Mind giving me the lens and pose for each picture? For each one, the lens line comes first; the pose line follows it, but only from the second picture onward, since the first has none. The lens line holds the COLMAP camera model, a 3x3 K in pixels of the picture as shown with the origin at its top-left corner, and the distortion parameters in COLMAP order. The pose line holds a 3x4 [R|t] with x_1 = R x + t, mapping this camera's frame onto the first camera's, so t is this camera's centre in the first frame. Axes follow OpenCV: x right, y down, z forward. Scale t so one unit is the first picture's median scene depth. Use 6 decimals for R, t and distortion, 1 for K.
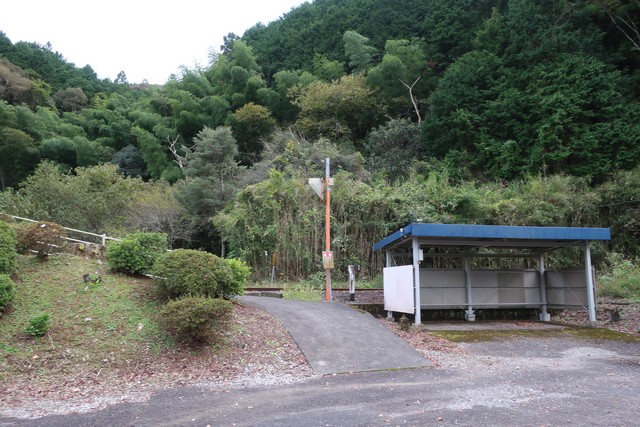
lens RADIAL K [[507.9, 0, 320.0], [0, 507.9, 213.5], [0, 0, 1]] dist [-0.001352, 0.007228]
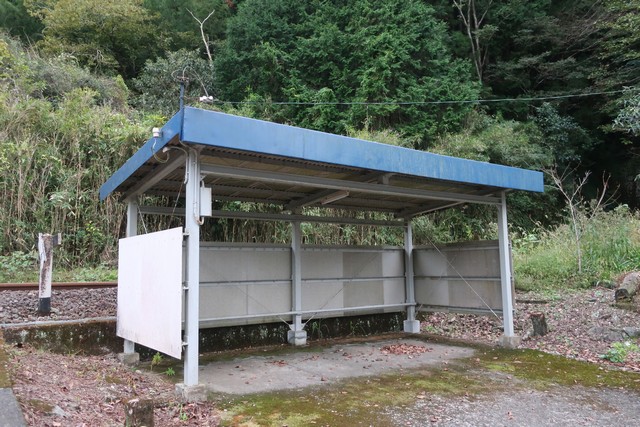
lens RADIAL K [[507.9, 0, 320.0], [0, 507.9, 213.5], [0, 0, 1]] dist [-0.001352, 0.007228]
pose [[0.915161, 0.032719, 0.401758, 0.060608], [-0.045237, 0.998740, 0.021708, 0.038247], [-0.400541, -0.038041, 0.915489, 0.300881]]
